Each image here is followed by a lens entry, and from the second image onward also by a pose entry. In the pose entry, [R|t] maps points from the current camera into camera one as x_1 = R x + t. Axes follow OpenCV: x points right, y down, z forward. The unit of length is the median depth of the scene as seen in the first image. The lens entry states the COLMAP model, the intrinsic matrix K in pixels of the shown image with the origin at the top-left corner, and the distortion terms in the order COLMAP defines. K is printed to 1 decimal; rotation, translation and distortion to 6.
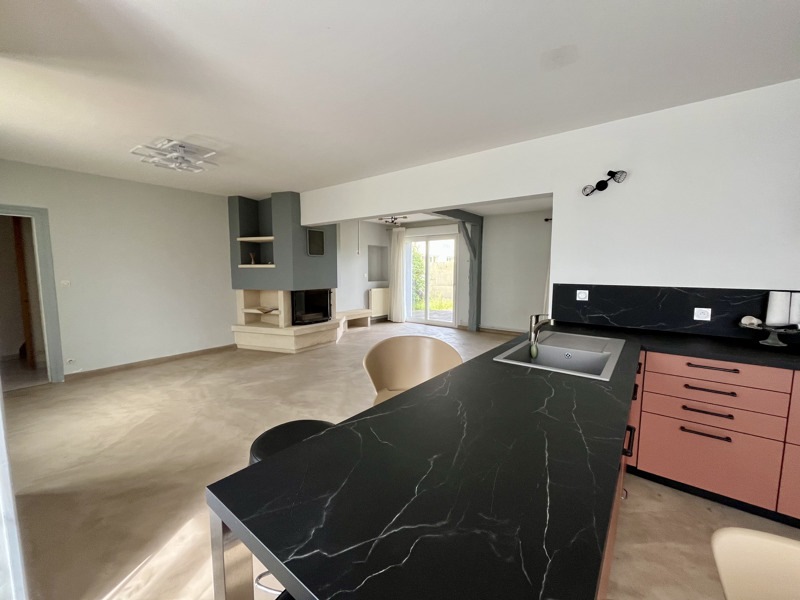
lens RADIAL K [[324.8, 0, 398.1], [0, 324.8, 299.9], [0, 0, 1]] dist [-0.004195, 0.000302]
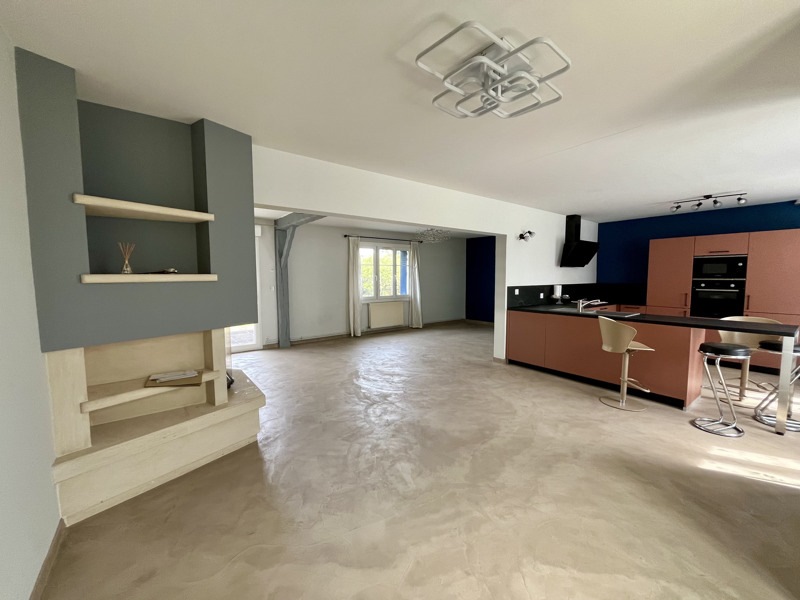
lens RADIAL K [[324.8, 0, 398.0], [0, 324.8, 299.9], [0, 0, 1]] dist [-0.004195, 0.000302]
pose [[0.258046, -0.076253, 0.963119, -1.384031], [0.096825, 0.993903, 0.052748, -0.128929], [-0.961268, 0.079643, 0.263856, 1.125786]]
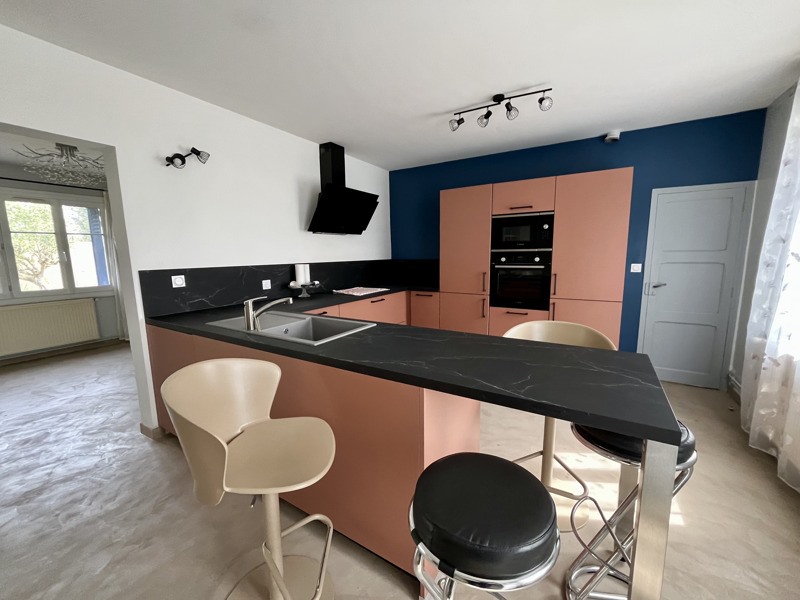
lens RADIAL K [[324.8, 0, 398.7], [0, 324.8, 299.6], [0, 0, 1]] dist [-0.004195, 0.000302]
pose [[-0.115190, -0.145209, 0.982673, -0.361835], [0.109606, 0.981359, 0.157863, -0.037629], [-0.987278, 0.125891, -0.097127, 0.480833]]
